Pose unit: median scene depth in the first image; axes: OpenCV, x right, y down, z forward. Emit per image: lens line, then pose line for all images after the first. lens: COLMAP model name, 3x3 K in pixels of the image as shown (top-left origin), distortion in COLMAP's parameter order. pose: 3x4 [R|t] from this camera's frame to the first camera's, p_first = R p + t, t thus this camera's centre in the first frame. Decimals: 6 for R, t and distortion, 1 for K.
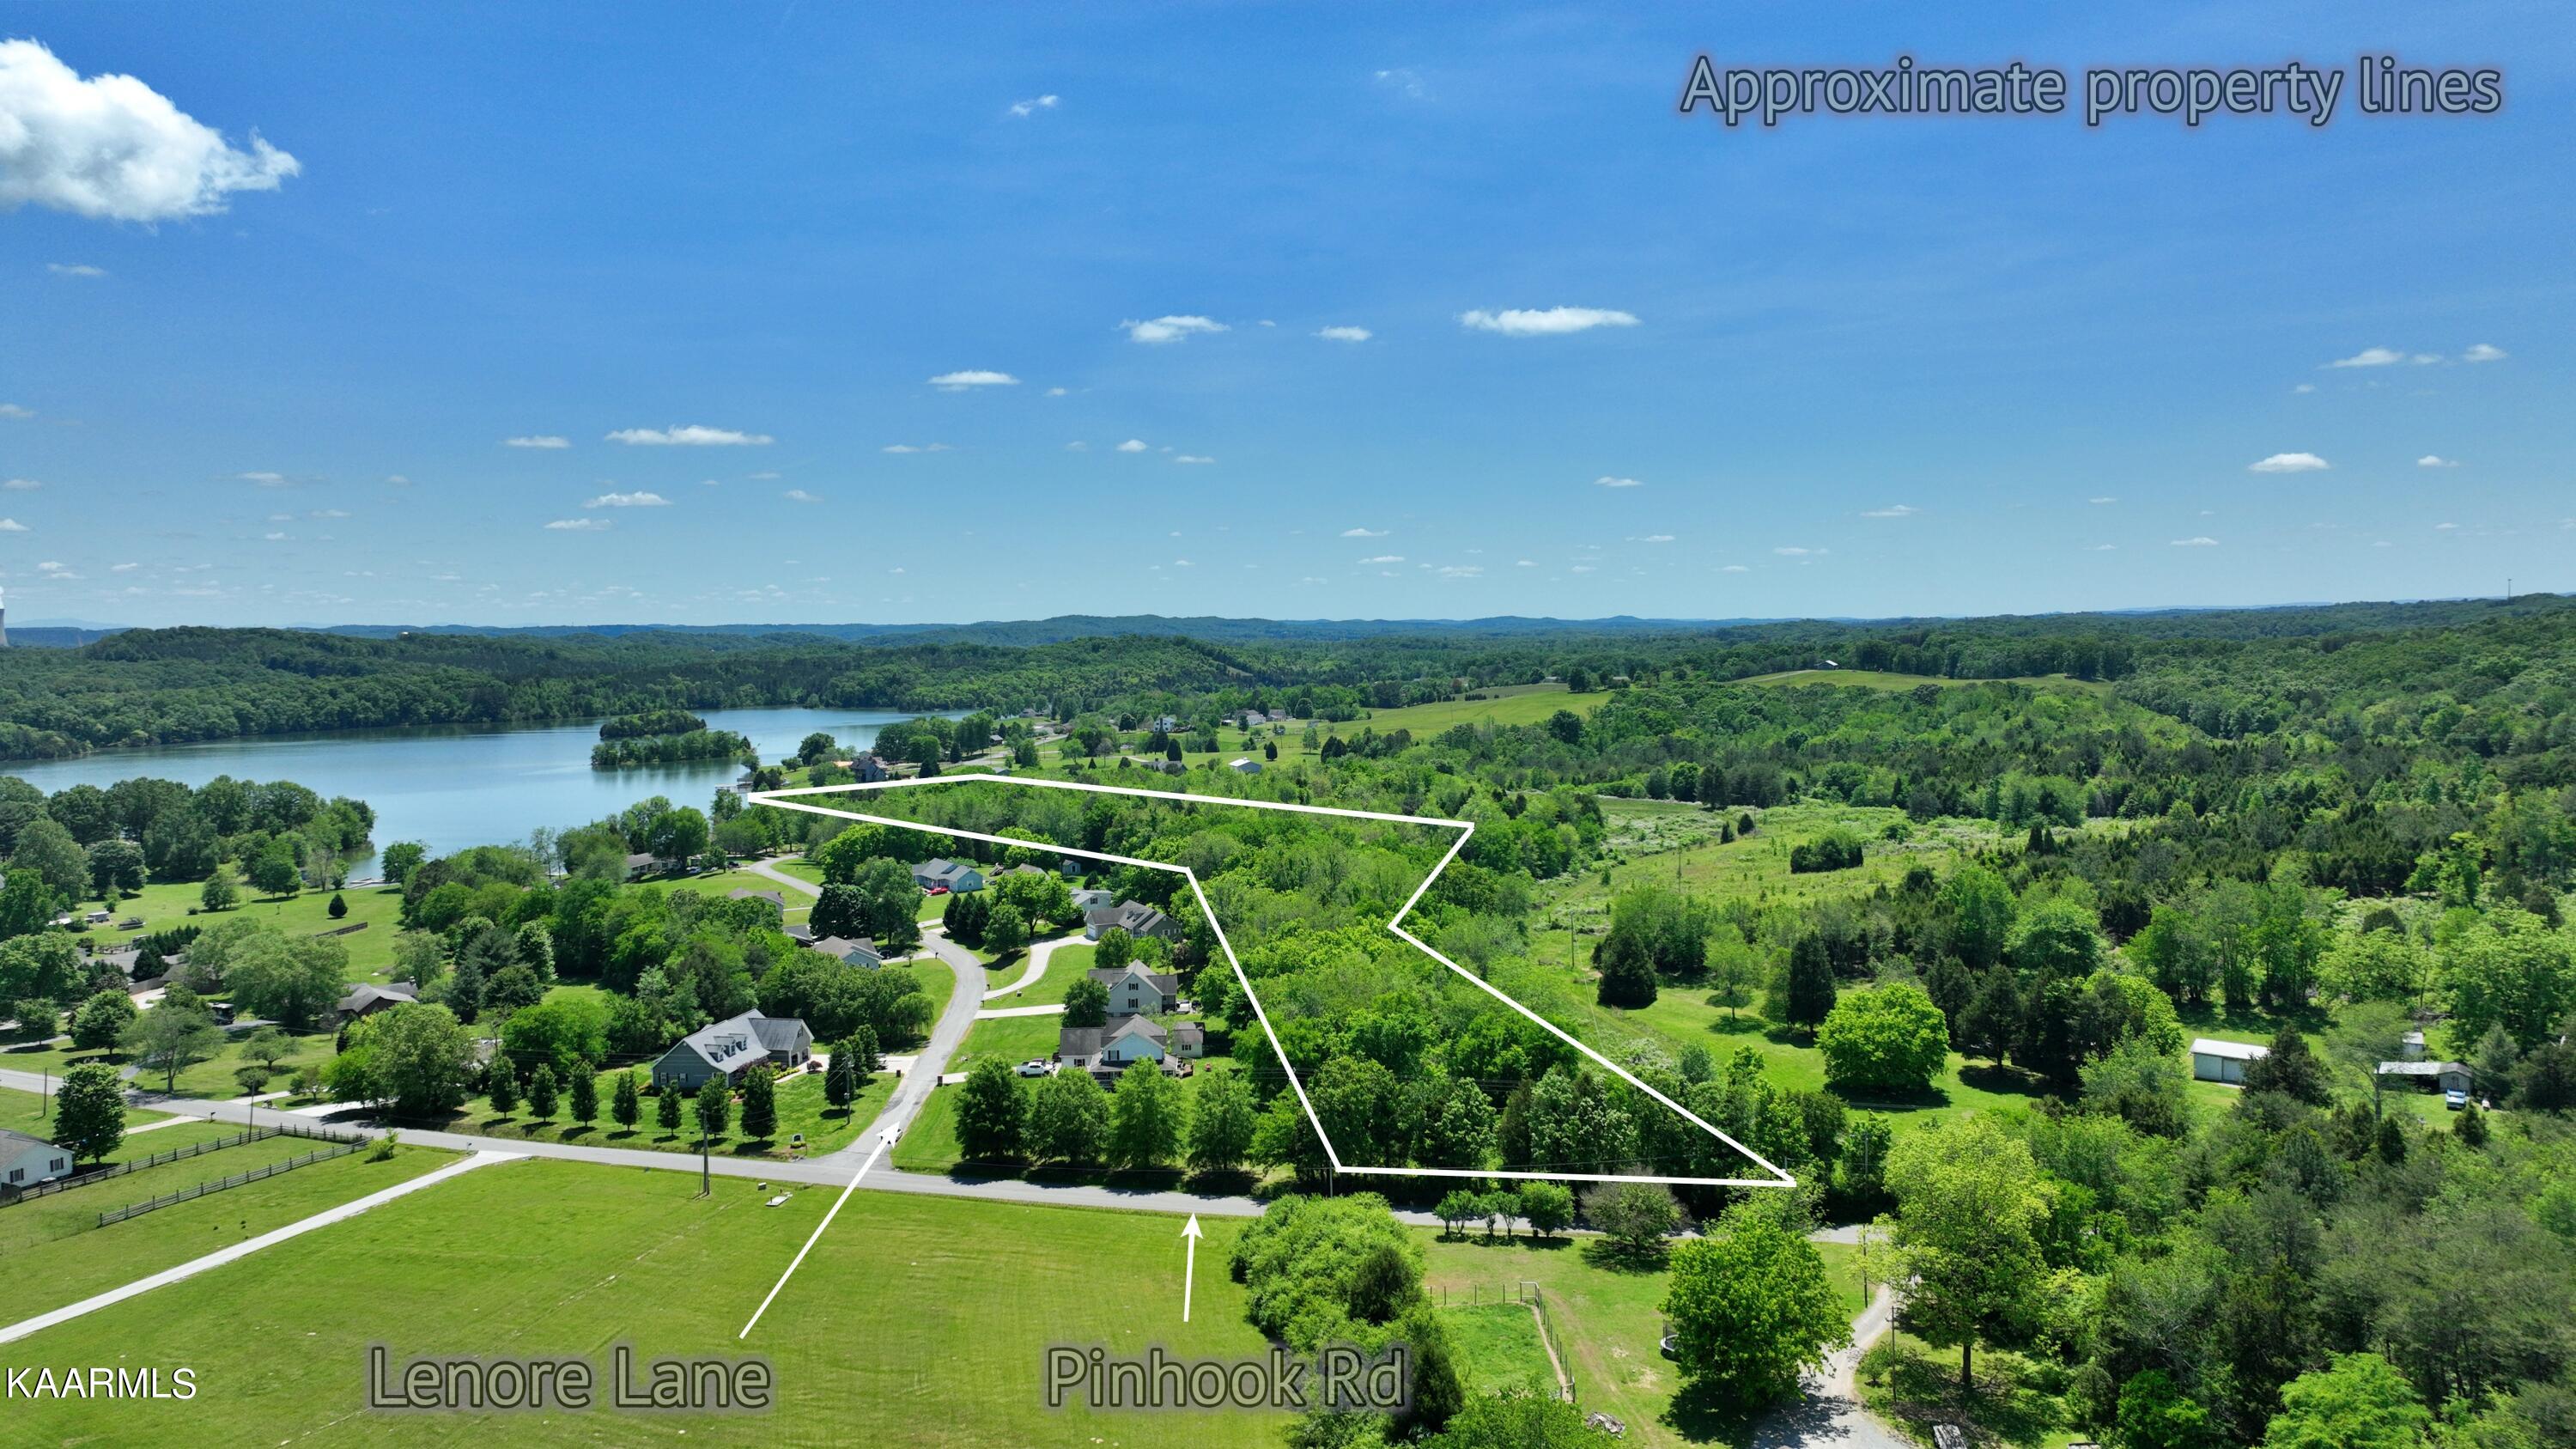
lens RADIAL K [[1824.9, 0, 1274.7], [0, 1824.9, 738.6], [0, 0, 1]] dist [-0.005577, 0.025340]
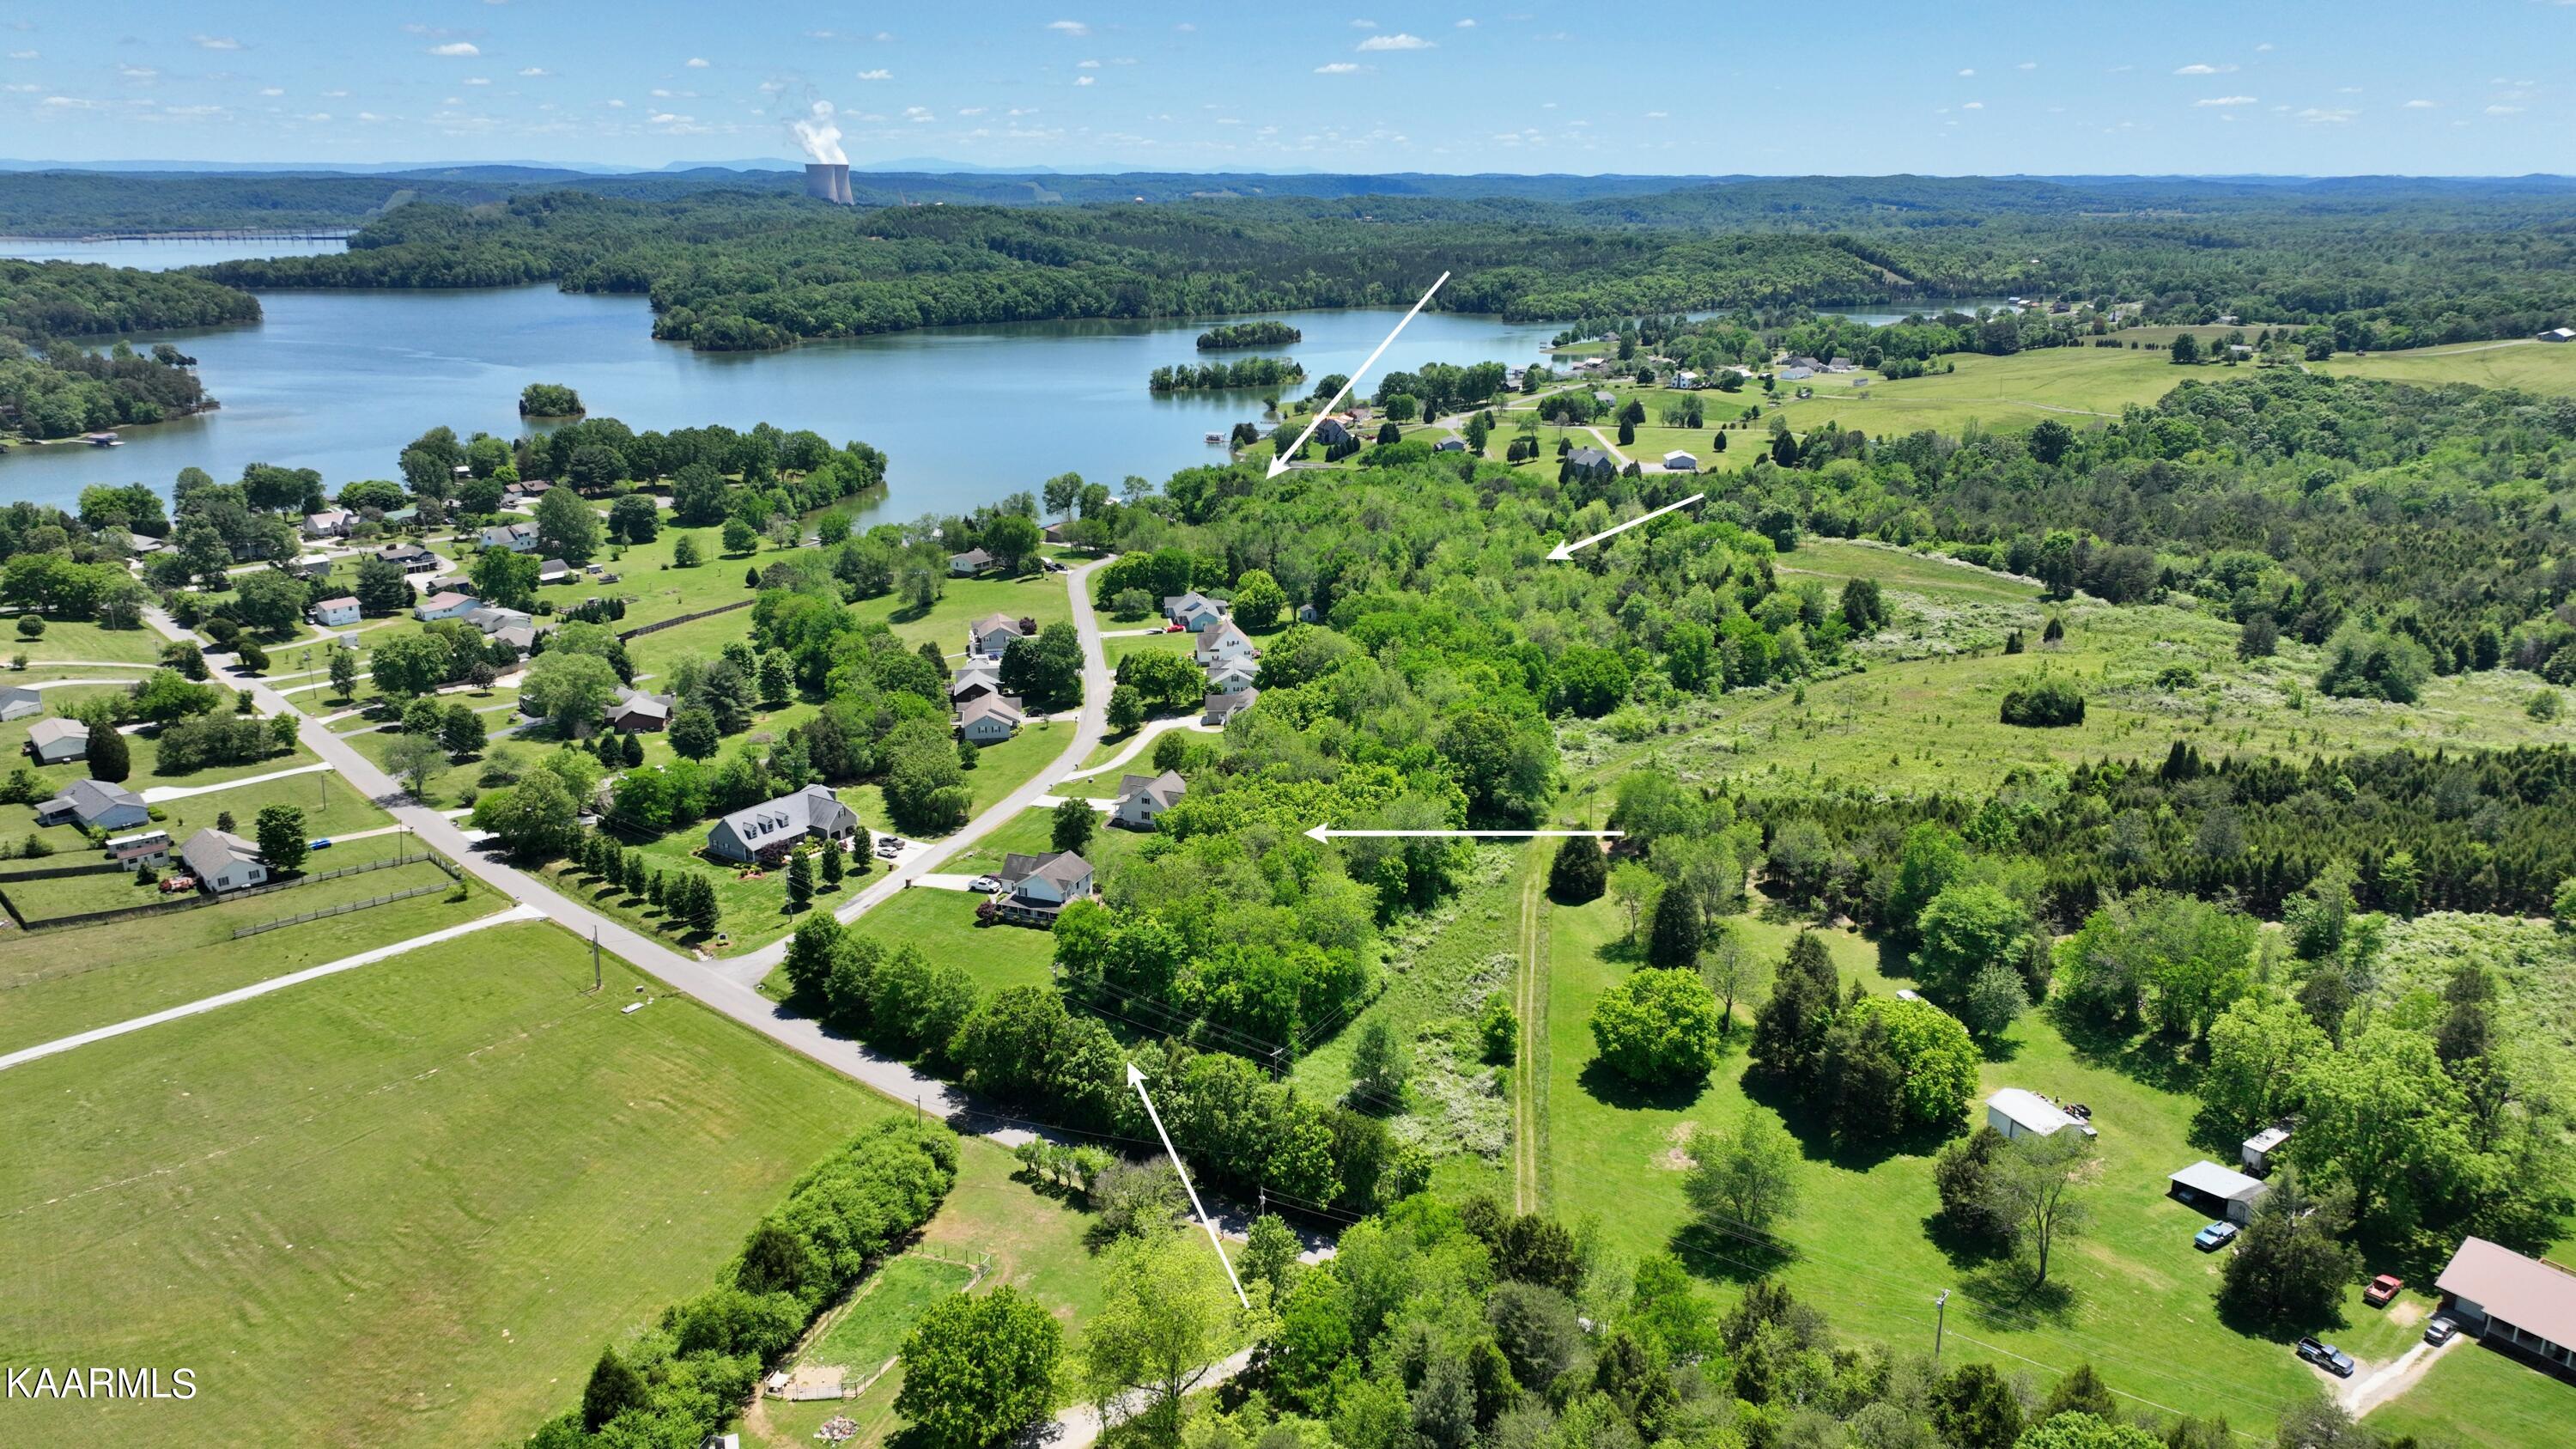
lens RADIAL K [[1824.9, 0, 1333.7], [0, 1824.9, 737.3], [0, 0, 1]] dist [-0.005577, 0.025340]
pose [[0.917135, 0.133804, -0.375447, 0.292733], [-0.035418, 0.965600, 0.257608, -0.125757], [0.397000, -0.222963, 0.890325, 0.061761]]
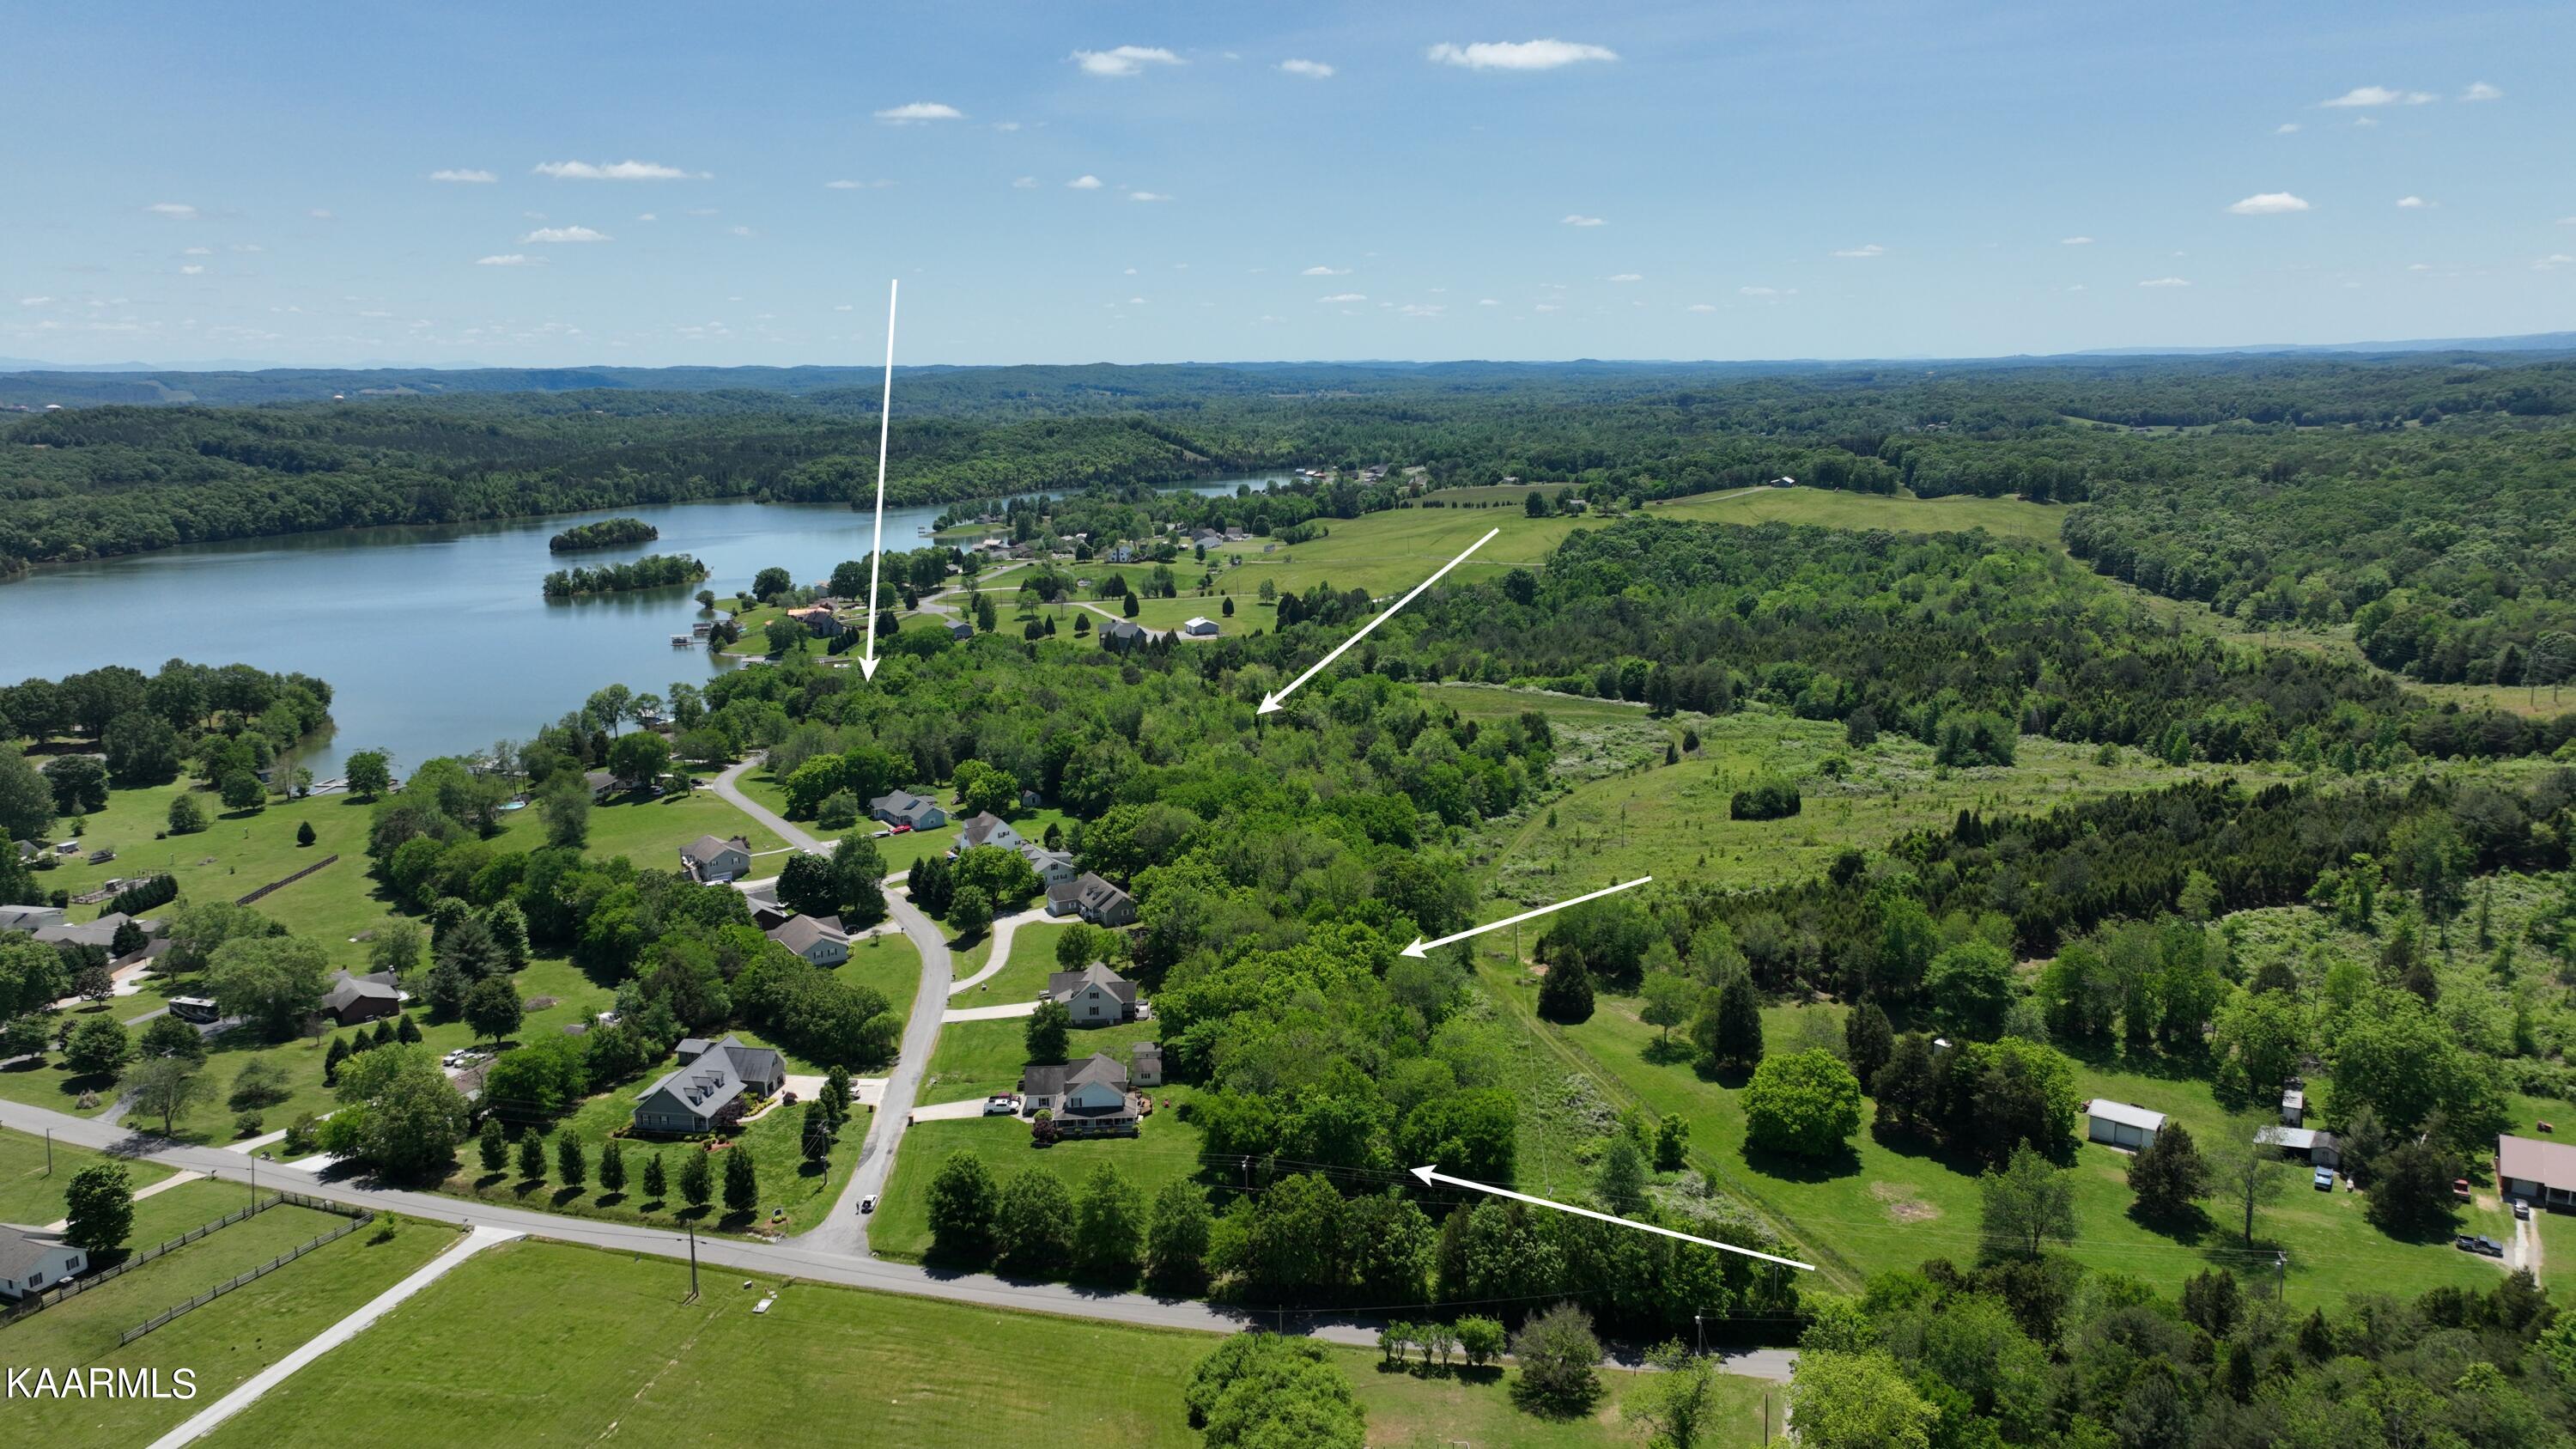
lens RADIAL K [[1824.9, 0, 1276.4], [0, 1824.9, 730.9], [0, 0, 1]] dist [-0.005577, 0.025340]
pose [[0.999701, 0.001888, 0.024398, 0.000585], [-0.005521, 0.988713, 0.149723, -0.116800], [-0.023840, -0.149812, 0.988427, -0.006275]]
